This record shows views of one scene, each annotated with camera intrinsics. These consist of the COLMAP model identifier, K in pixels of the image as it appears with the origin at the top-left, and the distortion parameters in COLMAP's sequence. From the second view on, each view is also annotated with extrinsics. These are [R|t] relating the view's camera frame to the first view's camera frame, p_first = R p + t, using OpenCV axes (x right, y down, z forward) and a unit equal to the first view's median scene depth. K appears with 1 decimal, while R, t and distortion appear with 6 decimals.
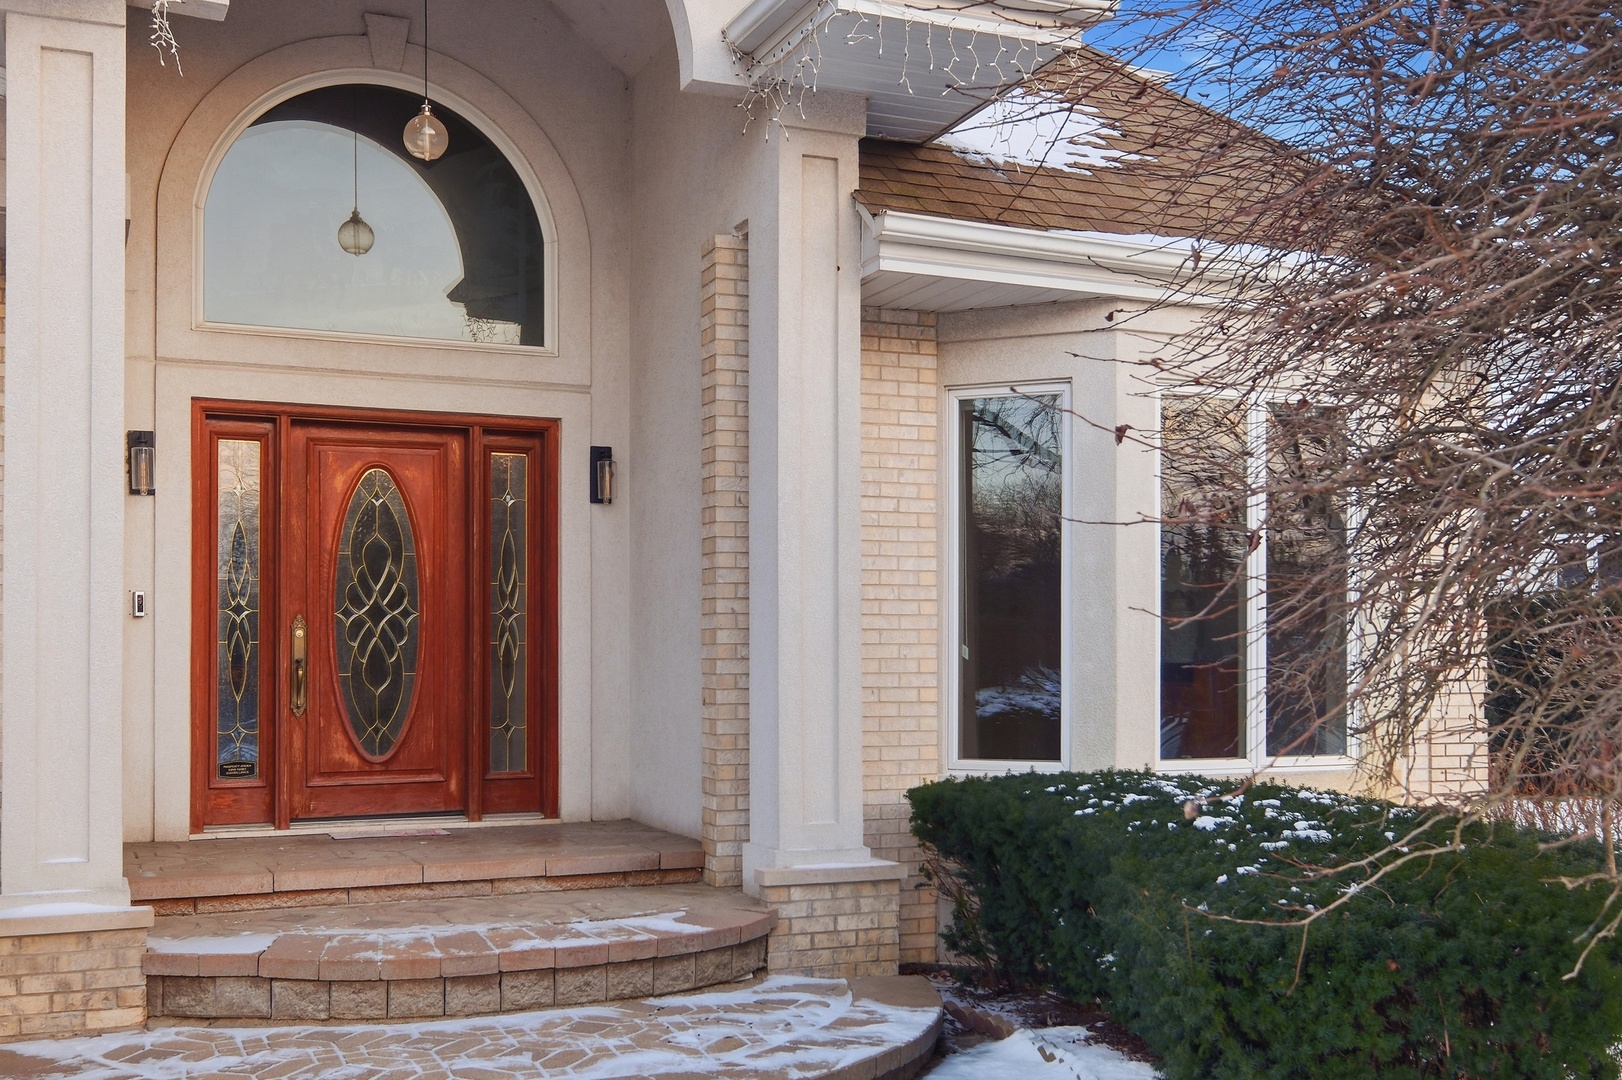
lens RADIAL K [[1692.1, 0, 811.0], [0, 1692.1, 540.0], [0, 0, 1]] dist [-0.002139, -0.000562]
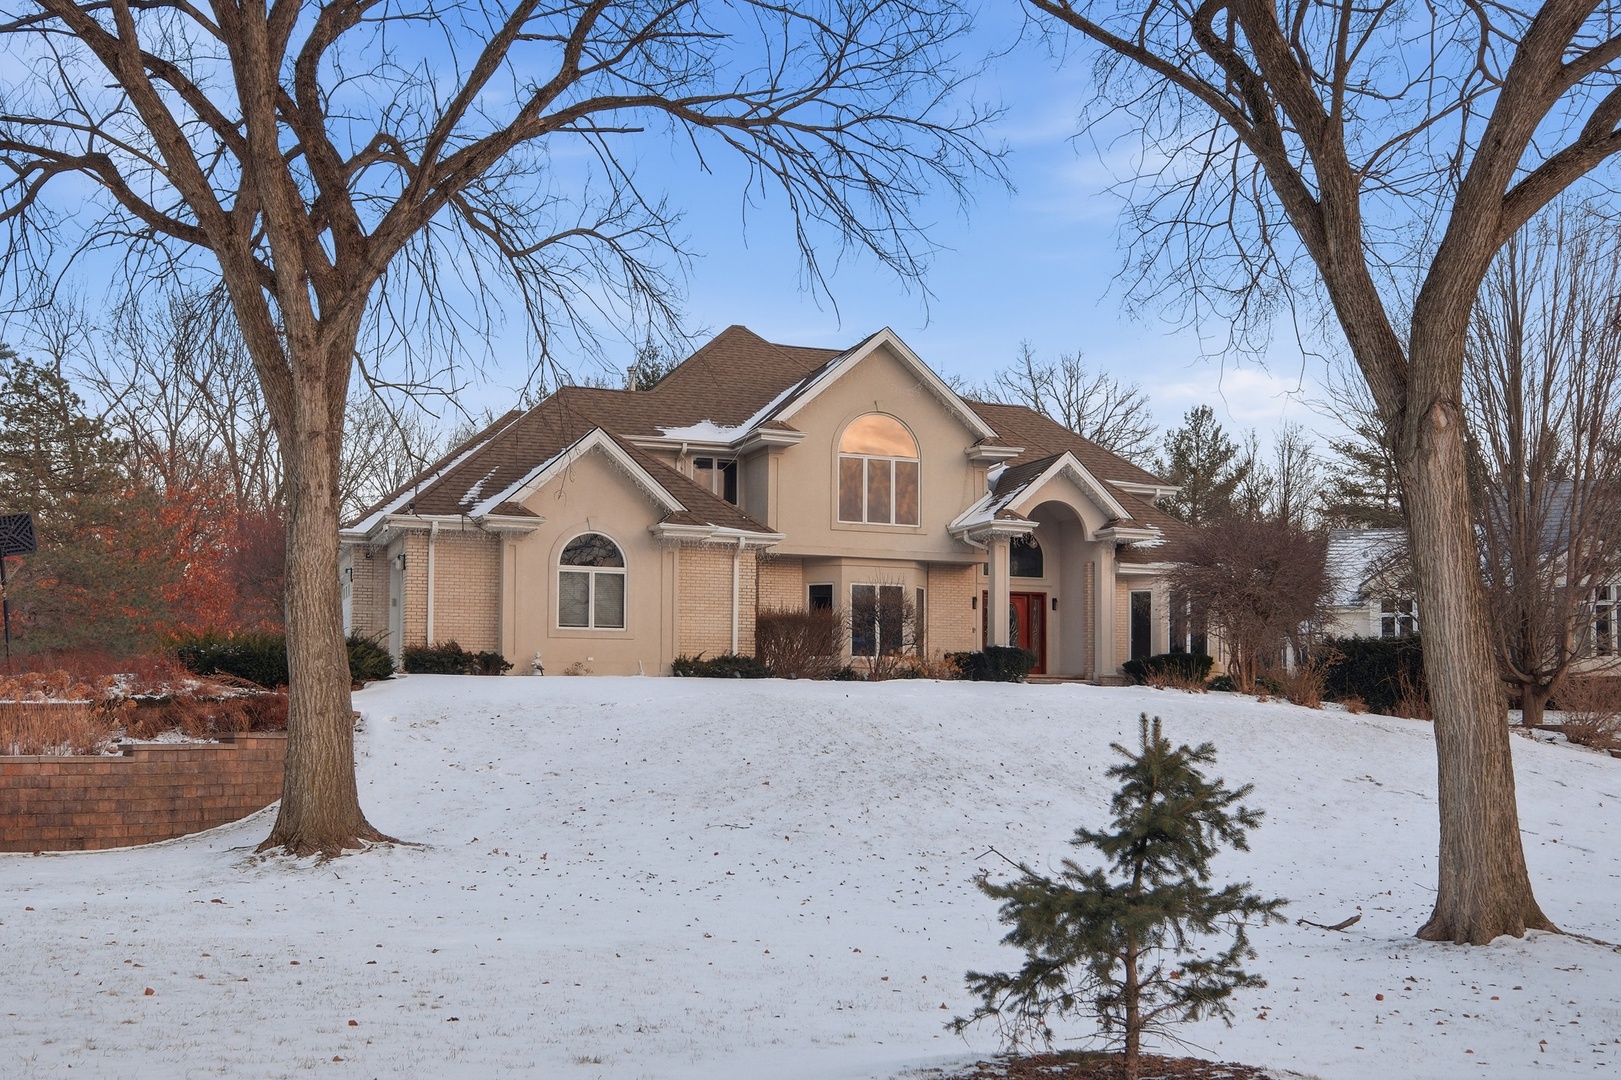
lens RADIAL K [[1691.0, 0, 810.5], [0, 1691.0, 540.0], [0, 0, 1]] dist [-0.002139, -0.000562]
pose [[0.997603, -0.000050, -0.069190, -0.578830], [-0.002371, 0.999387, -0.034919, -0.061835], [0.069150, 0.035000, 0.996992, -4.580509]]
